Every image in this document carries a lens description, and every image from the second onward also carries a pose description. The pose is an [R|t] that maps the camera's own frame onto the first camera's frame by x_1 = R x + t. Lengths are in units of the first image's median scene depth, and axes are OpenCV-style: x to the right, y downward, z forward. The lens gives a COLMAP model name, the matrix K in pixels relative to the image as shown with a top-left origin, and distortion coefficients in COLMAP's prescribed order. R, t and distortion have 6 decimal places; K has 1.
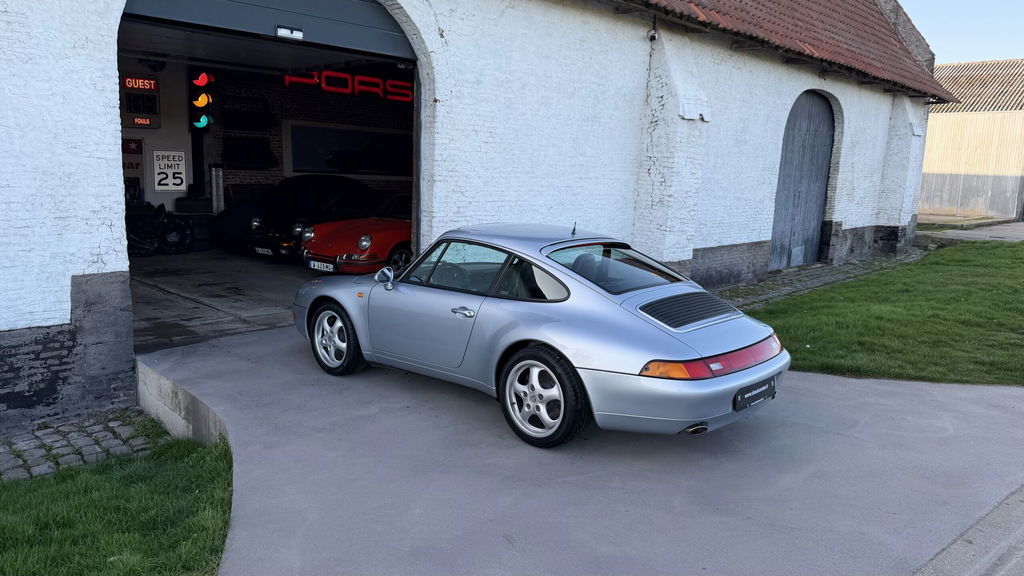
lens RADIAL K [[724.2, 0, 536.6], [0, 724.2, 305.3], [0, 0, 1]] dist [0.038615, -0.070727]
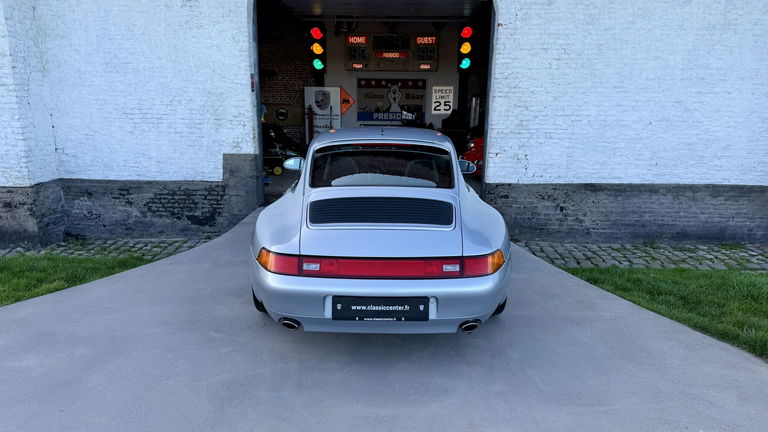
lens RADIAL K [[543.1, 0, 387.2], [0, 543.1, 231.1], [0, 0, 1]] dist [0.038615, -0.070727]
pose [[0.660298, 0.151994, -0.735463, 0.401186], [-0.124383, 0.987914, 0.092495, -0.018549], [0.740632, 0.030404, 0.671222, 0.288933]]
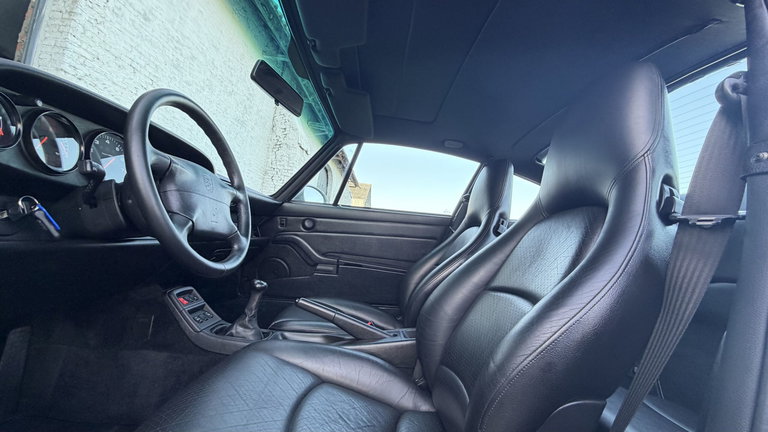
lens RADIAL K [[305.8, 0, 389.3], [0, 305.8, 215.8], [0, 0, 1]] dist [-0.008779, -0.000277]
pose [[0.717290, 0.098376, 0.689795, -0.096875], [0.048726, 0.980477, -0.190501, 0.005531], [-0.695069, 0.170255, 0.698493, 0.587277]]
